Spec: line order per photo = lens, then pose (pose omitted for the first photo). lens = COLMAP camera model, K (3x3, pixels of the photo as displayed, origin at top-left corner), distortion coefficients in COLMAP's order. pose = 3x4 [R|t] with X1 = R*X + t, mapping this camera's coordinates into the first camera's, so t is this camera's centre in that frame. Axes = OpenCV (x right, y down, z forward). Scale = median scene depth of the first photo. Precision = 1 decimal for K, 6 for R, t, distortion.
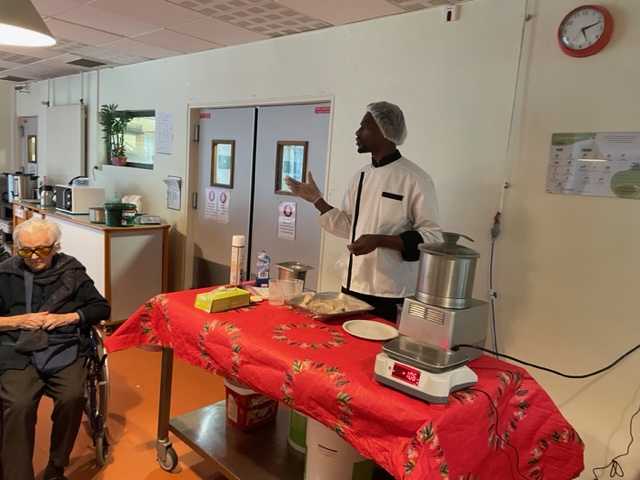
lens RADIAL K [[485.2, 0, 320.0], [0, 485.2, 240.0], [0, 0, 1]] dist [0.088245, -0.119153]
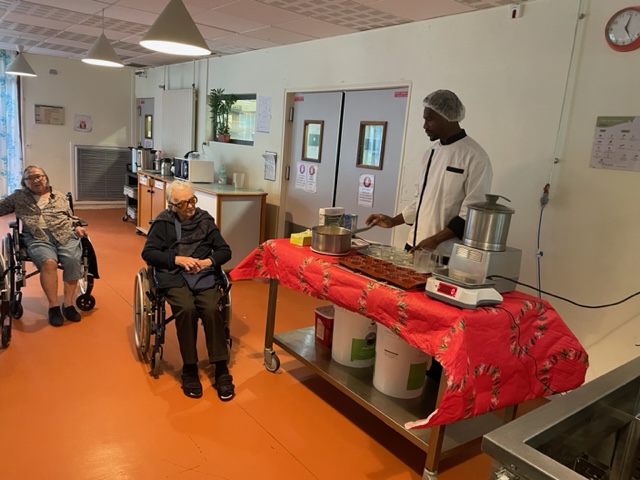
lens RADIAL K [[485.2, 0, 320.0], [0, 485.2, 240.0], [0, 0, 1]] dist [0.088245, -0.119153]
pose [[0.986949, 0.039932, -0.156004, 0.007899], [-0.032949, 0.998347, 0.047099, 0.023314], [0.157627, -0.041345, 0.986633, -0.147232]]
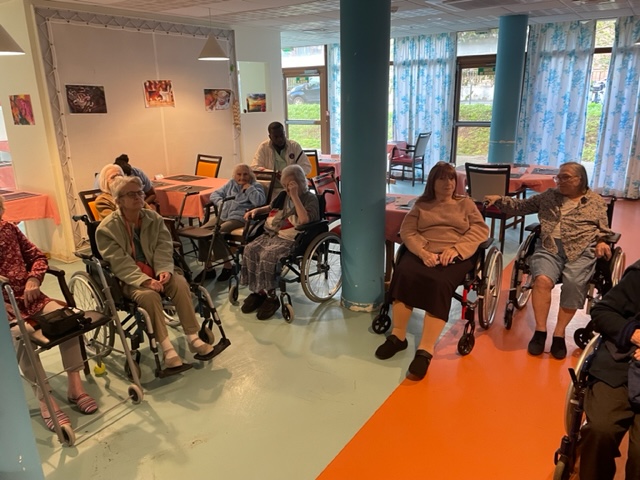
lens RADIAL K [[485.2, 0, 320.0], [0, 485.2, 240.0], [0, 0, 1]] dist [0.088245, -0.119153]
pose [[0.112195, 0.221724, -0.968633, 0.057798], [-0.103648, 0.972082, 0.210508, -0.055647], [0.988266, 0.076779, 0.132044, 0.199575]]
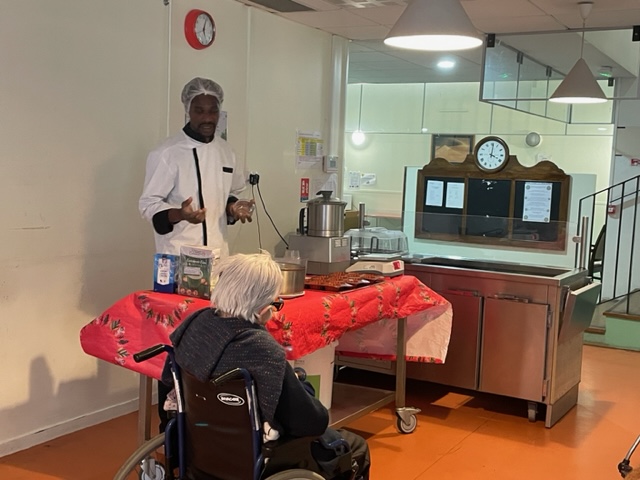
lens RADIAL K [[803.9, 0, 320.0], [0, 803.9, 240.0], [0, 0, 1]] dist [-0.000401, -0.000444]
pose [[-0.213801, -0.171577, 0.961691, -0.857467], [0.080334, 0.978032, 0.192352, -0.138207], [-0.973568, 0.118381, -0.195321, 0.600168]]
